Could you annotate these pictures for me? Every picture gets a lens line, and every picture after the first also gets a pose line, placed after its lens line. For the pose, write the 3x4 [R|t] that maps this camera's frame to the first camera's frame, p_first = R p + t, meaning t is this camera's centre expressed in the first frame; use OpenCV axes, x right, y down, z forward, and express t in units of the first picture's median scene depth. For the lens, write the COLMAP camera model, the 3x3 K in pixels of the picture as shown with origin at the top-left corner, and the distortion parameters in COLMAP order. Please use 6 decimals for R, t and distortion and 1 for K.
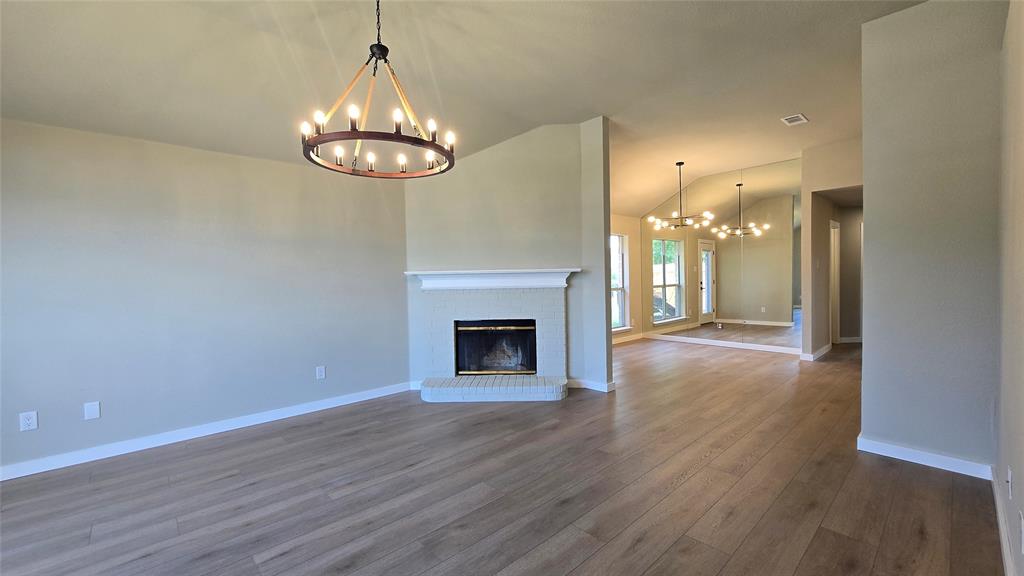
lens RADIAL K [[416.9, 0, 519.9], [0, 416.9, 286.7], [0, 0, 1]] dist [0.000370, 0.000720]
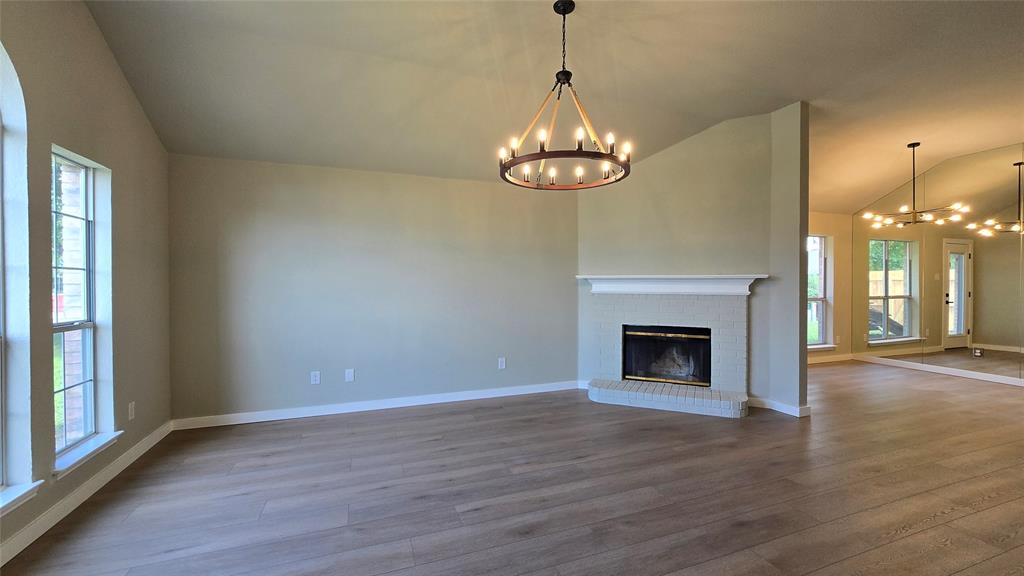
lens RADIAL K [[416.9, 0, 519.9], [0, 416.9, 286.7], [0, 0, 1]] dist [0.000370, 0.000720]
pose [[0.924491, 0.023242, -0.380495, -0.005236], [-0.027215, 0.999617, -0.005064, 0.001327], [0.380231, 0.015037, 0.924769, -0.033610]]
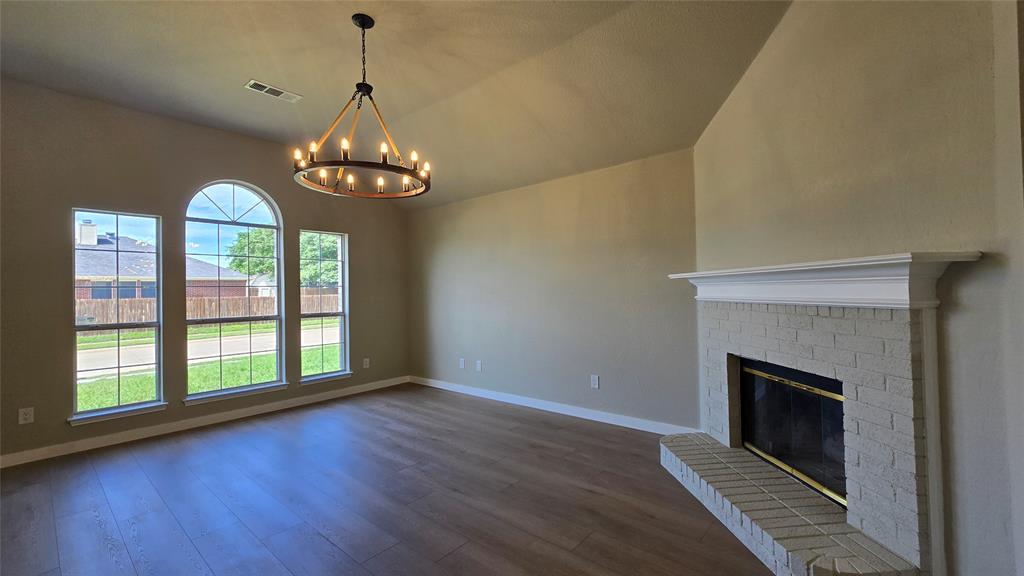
lens RADIAL K [[416.9, 0, 519.9], [0, 416.9, 286.7], [0, 0, 1]] dist [0.000370, 0.000720]
pose [[0.121255, 0.004798, -0.992610, 0.440708], [-0.009897, 0.999944, 0.003625, -0.014989], [0.992572, 0.009385, 0.121296, 0.682806]]
